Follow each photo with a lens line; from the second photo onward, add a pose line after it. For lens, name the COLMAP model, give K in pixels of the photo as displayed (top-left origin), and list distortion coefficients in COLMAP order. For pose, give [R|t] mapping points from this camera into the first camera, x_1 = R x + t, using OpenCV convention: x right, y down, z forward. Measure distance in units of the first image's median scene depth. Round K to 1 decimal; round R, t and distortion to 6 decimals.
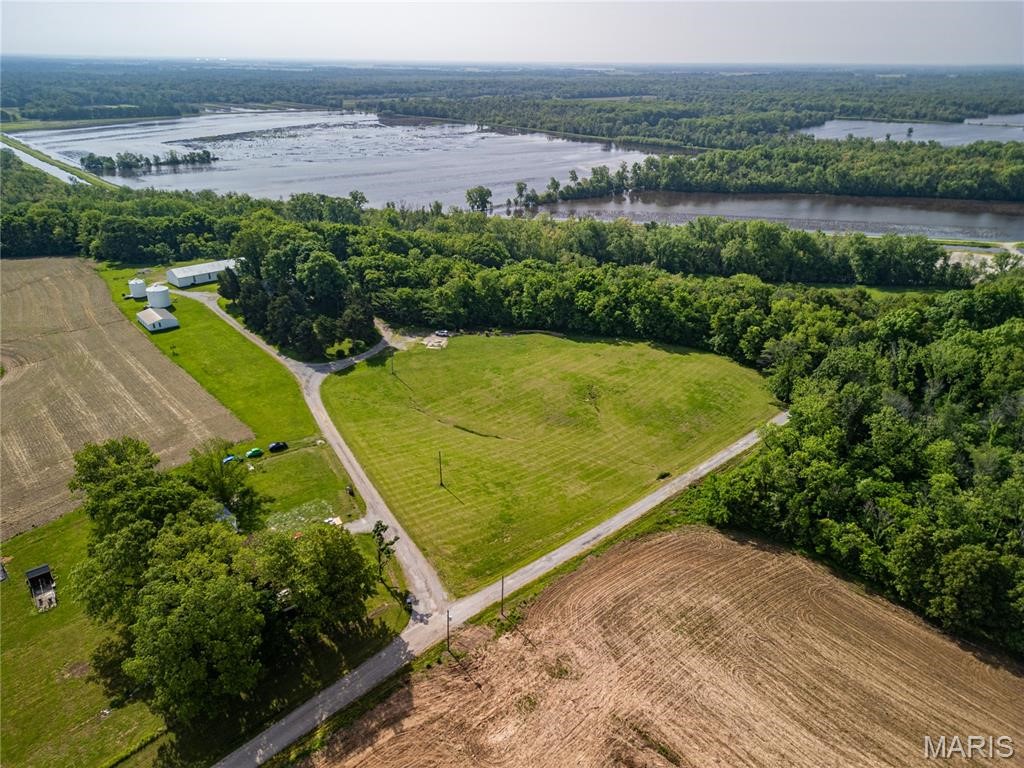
lens RADIAL K [[719.2, 0, 509.9], [0, 719.2, 380.2], [0, 0, 1]] dist [0.080188, -0.072537]
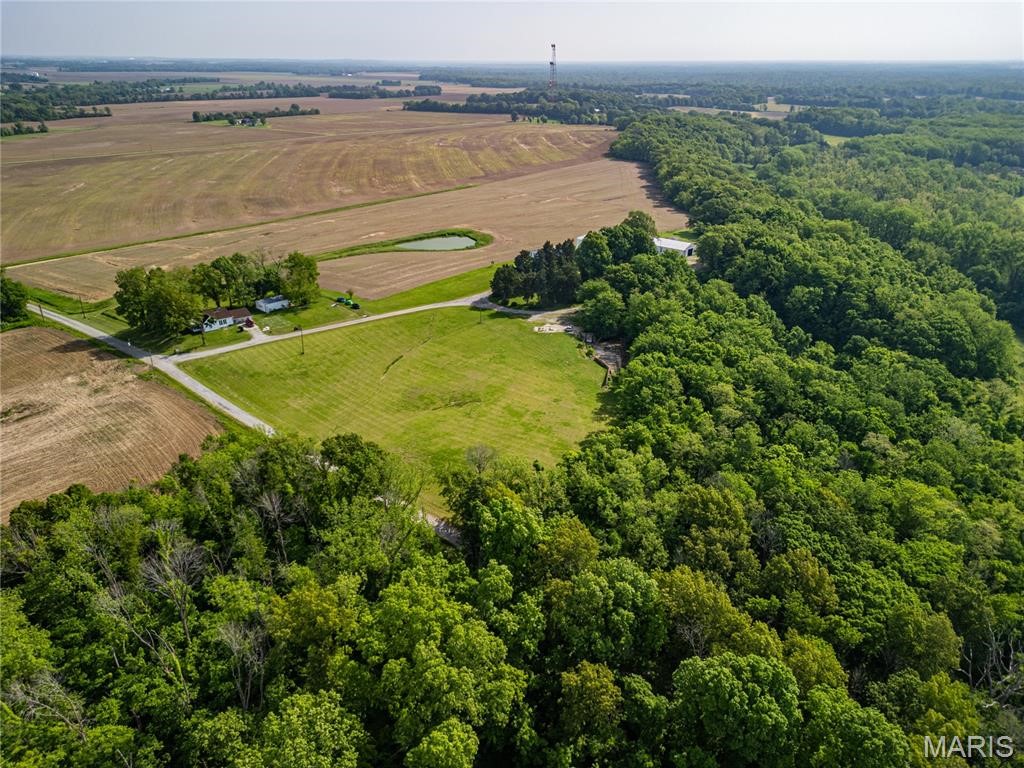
lens RADIAL K [[719.2, 0, 509.9], [0, 719.2, 380.2], [0, 0, 1]] dist [0.080188, -0.072537]
pose [[0.080736, 0.395576, -0.914878, 0.826614], [-0.406967, 0.850962, 0.332026, -0.294338], [0.909868, 0.345519, 0.229690, 0.688849]]
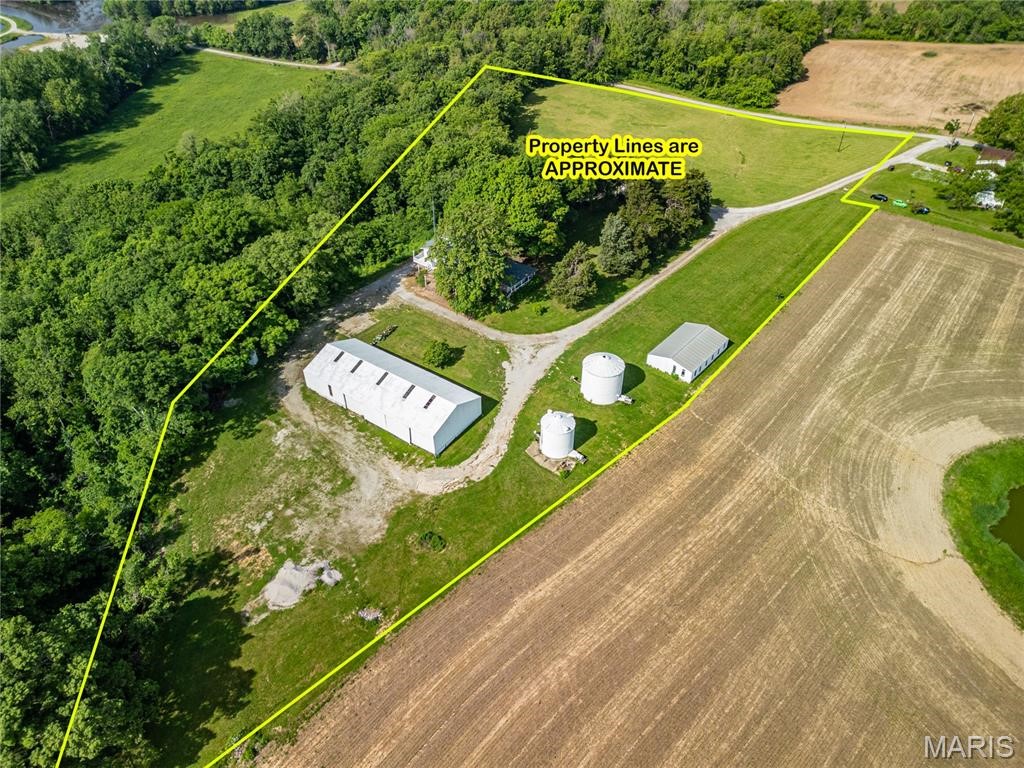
lens RADIAL K [[719.2, 0, 509.9], [0, 719.2, 380.2], [0, 0, 1]] dist [0.080188, -0.072537]
pose [[-0.186422, -0.606629, 0.772818, -0.873071], [0.393255, 0.674770, 0.624528, -0.452753], [-0.900332, 0.420340, 0.112768, 1.040147]]
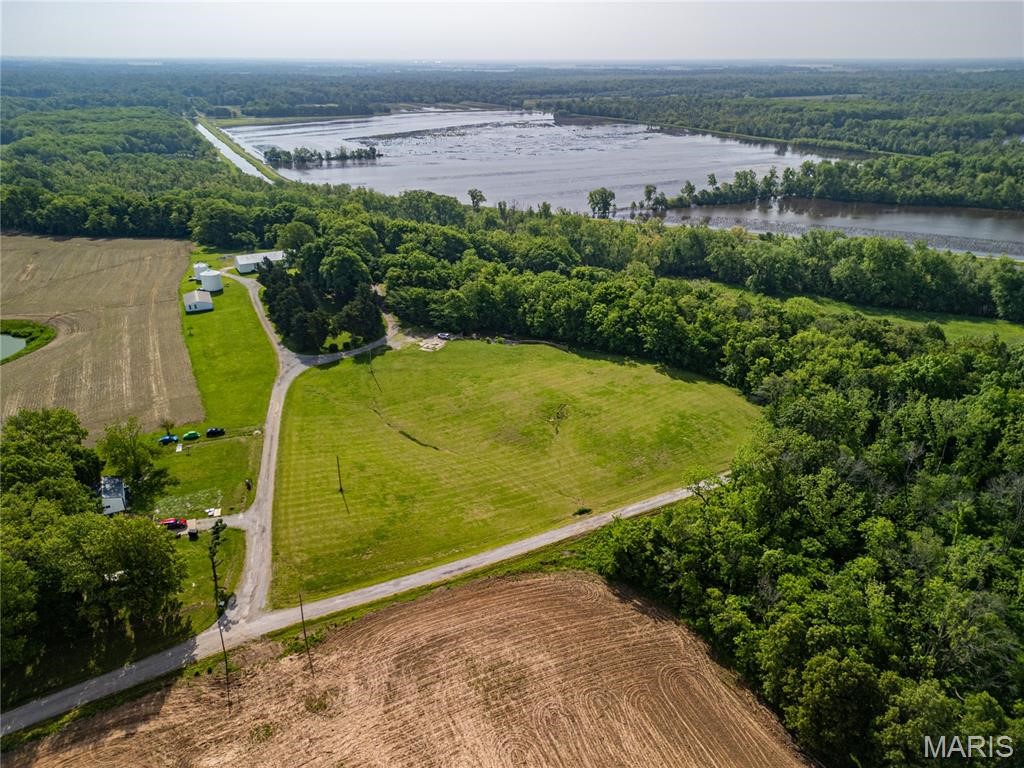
lens RADIAL K [[719.2, 0, 509.9], [0, 719.2, 380.2], [0, 0, 1]] dist [0.080188, -0.072537]
pose [[0.966455, 0.097730, -0.237517, 0.225043], [-0.097577, 0.995150, 0.012428, -0.025017], [0.237580, 0.011165, 0.971304, 0.061526]]
